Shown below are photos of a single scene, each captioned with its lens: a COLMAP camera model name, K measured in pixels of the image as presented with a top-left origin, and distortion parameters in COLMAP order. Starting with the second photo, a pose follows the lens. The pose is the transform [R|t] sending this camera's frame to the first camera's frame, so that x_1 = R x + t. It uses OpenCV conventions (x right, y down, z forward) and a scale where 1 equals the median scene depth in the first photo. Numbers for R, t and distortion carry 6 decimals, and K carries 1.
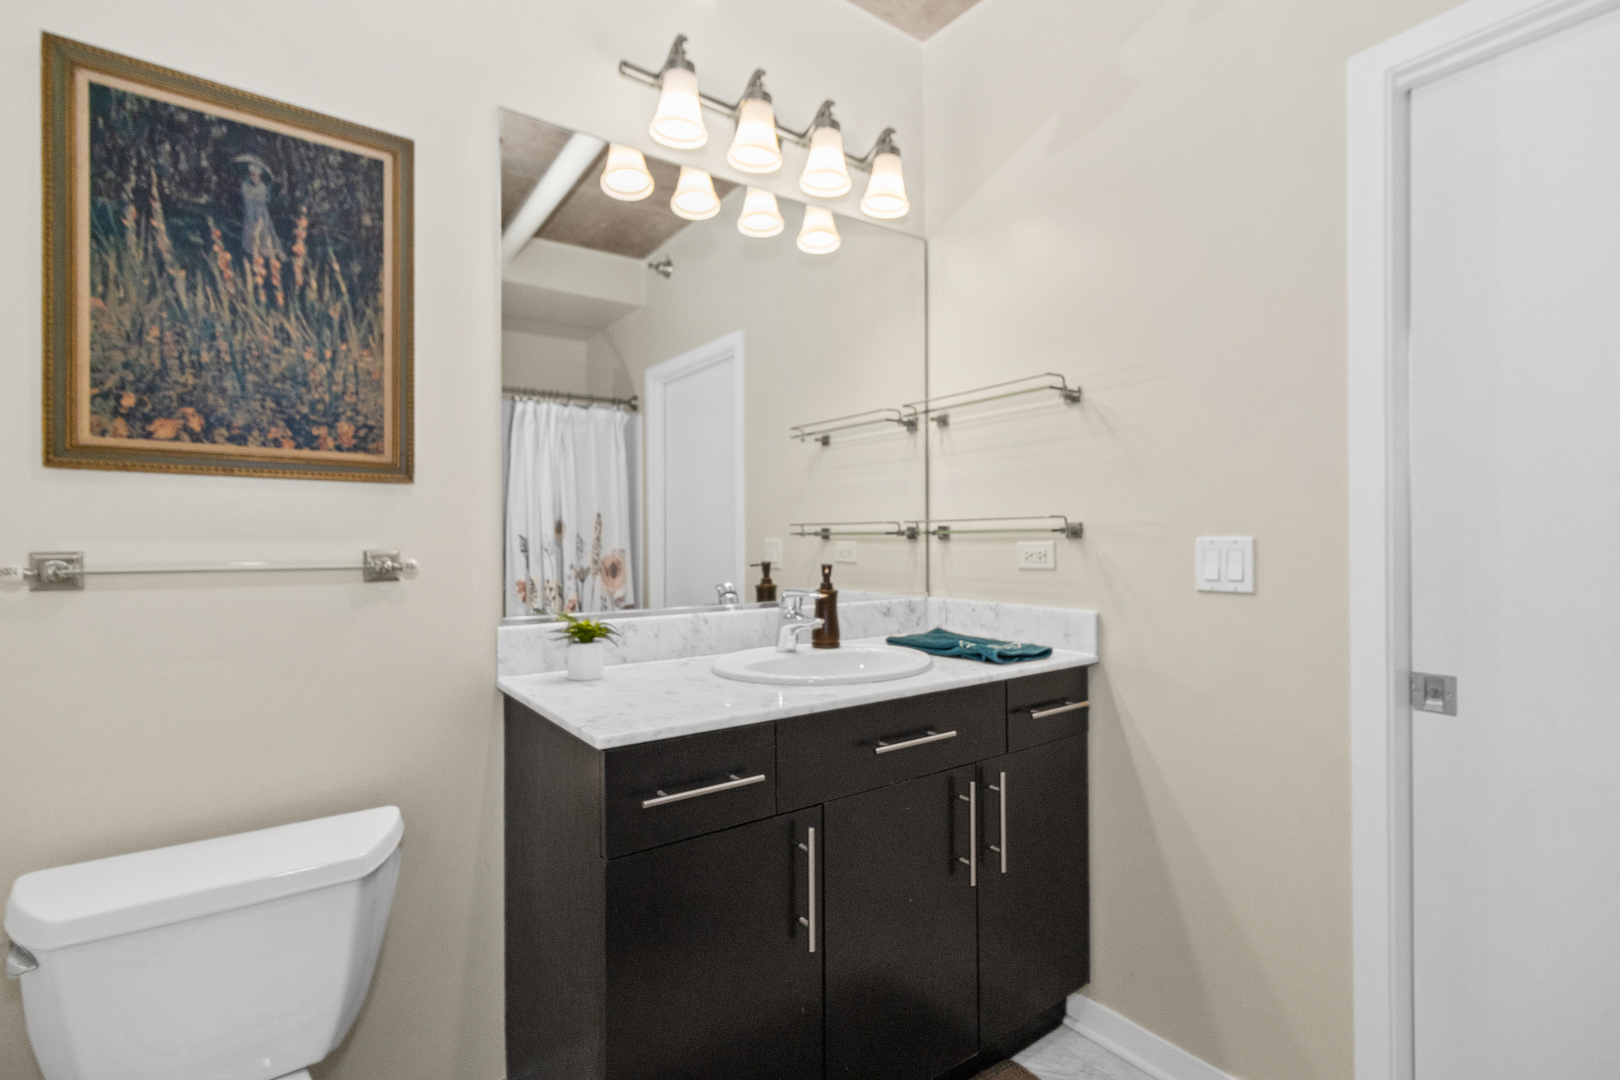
lens RADIAL K [[764.2, 0, 807.3], [0, 764.2, 541.6], [0, 0, 1]] dist [0.016062, -0.000182]
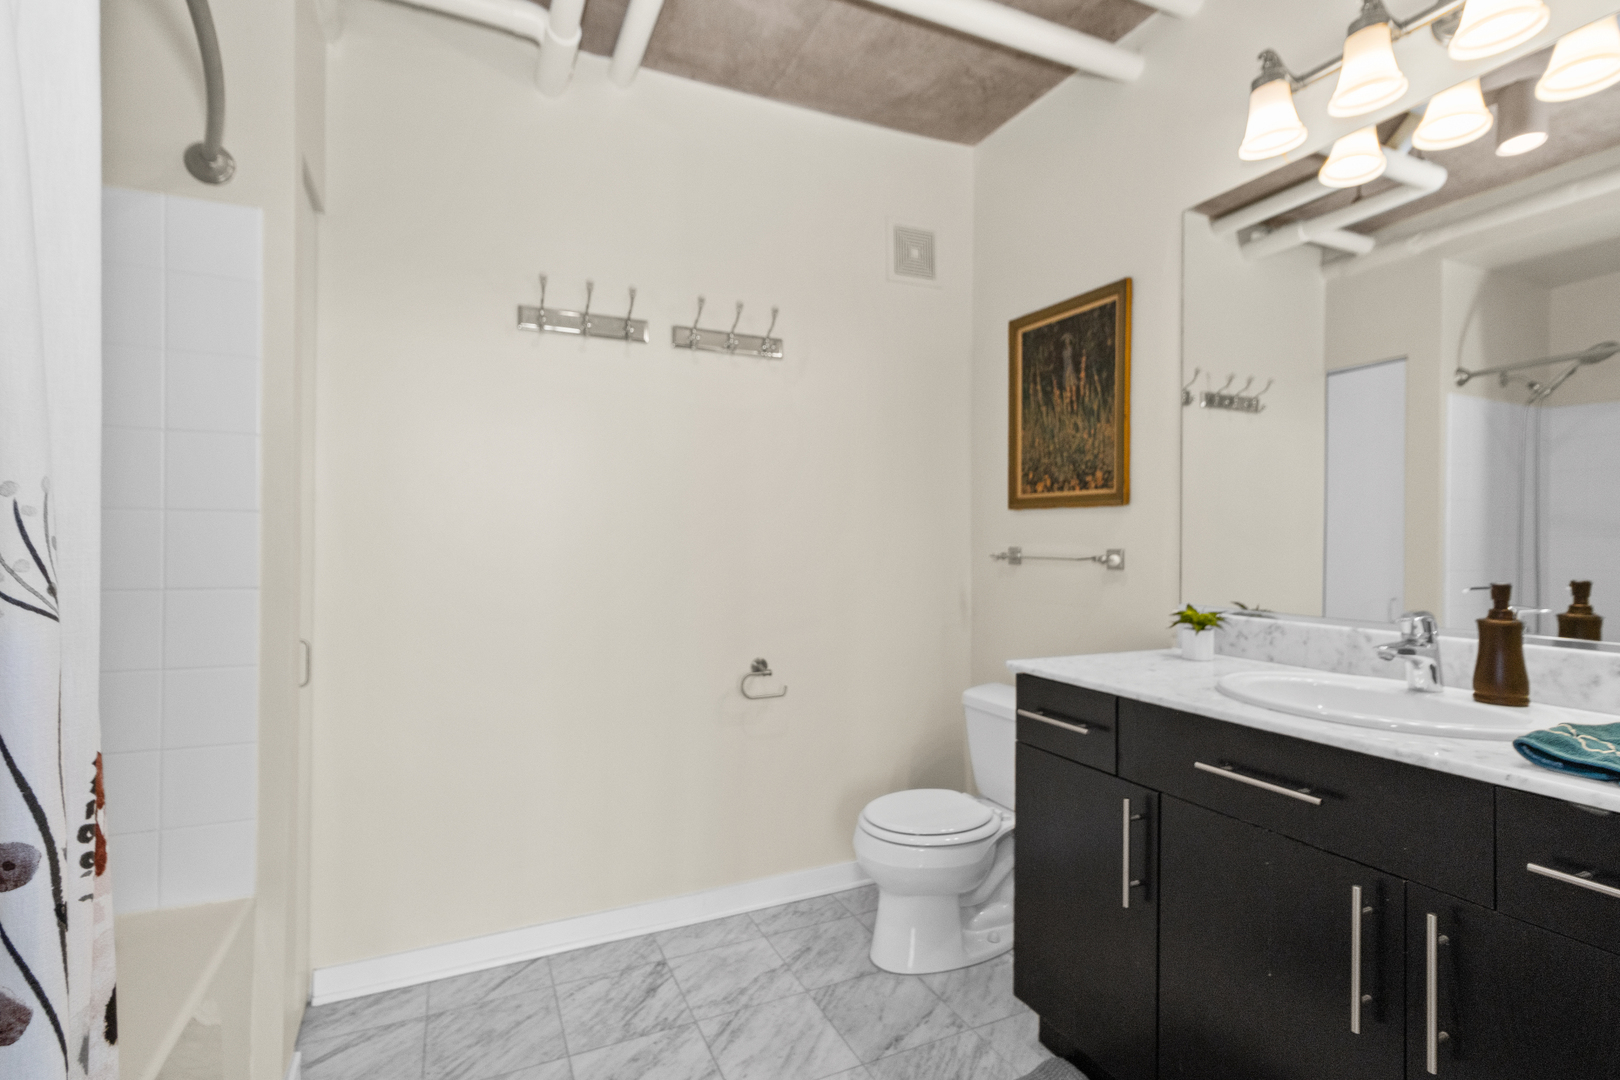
lens RADIAL K [[764.2, 0, 806.4], [0, 764.2, 538.7], [0, 0, 1]] dist [0.016062, -0.000182]
pose [[-0.186134, 0.000641, -0.982524, 1.164796], [-0.007696, 0.999968, 0.002110, -0.009703], [0.982494, 0.007955, -0.186123, 0.718575]]
